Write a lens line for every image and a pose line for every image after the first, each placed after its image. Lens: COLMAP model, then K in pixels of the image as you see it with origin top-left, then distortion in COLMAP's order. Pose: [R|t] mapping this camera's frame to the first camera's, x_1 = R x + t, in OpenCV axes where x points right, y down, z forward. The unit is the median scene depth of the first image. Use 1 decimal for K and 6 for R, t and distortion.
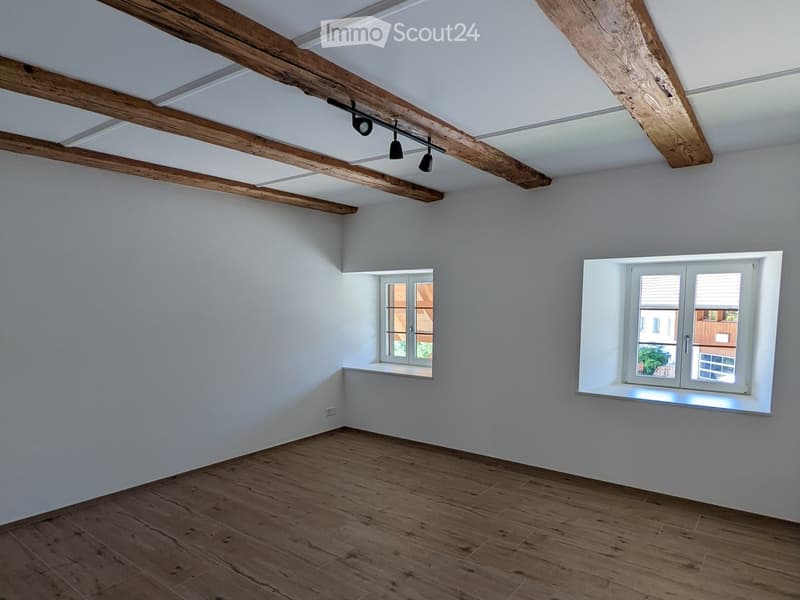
lens RADIAL K [[572.7, 0, 400.0], [0, 572.7, 300.0], [0, 0, 1]] dist [0.002981, 0.001453]
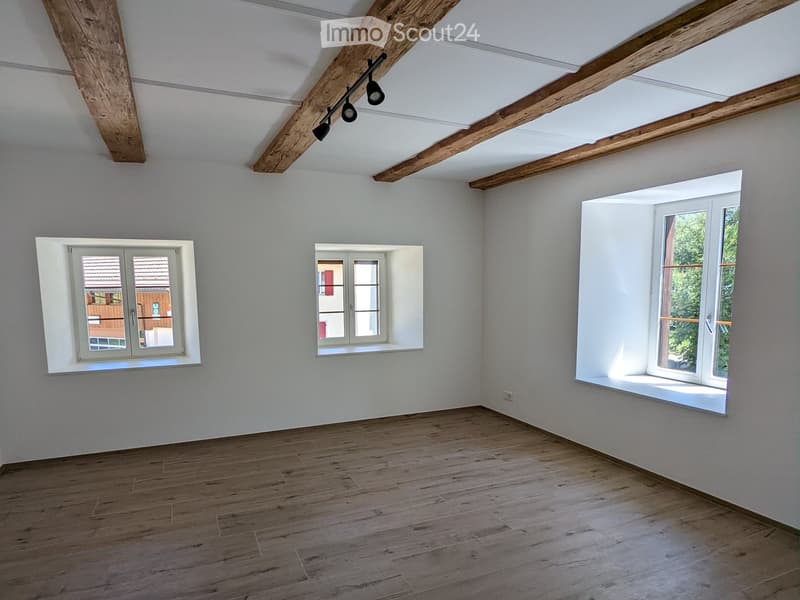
lens RADIAL K [[474.8, 0, 400.0], [0, 474.8, 300.0], [0, 0, 1]] dist [-0.001073, 0.000027]
pose [[0.435159, -0.038392, 0.899535, -0.122460], [-0.000288, 0.999084, 0.042780, 0.000168], [-0.900354, -0.018875, 0.434749, 0.100269]]
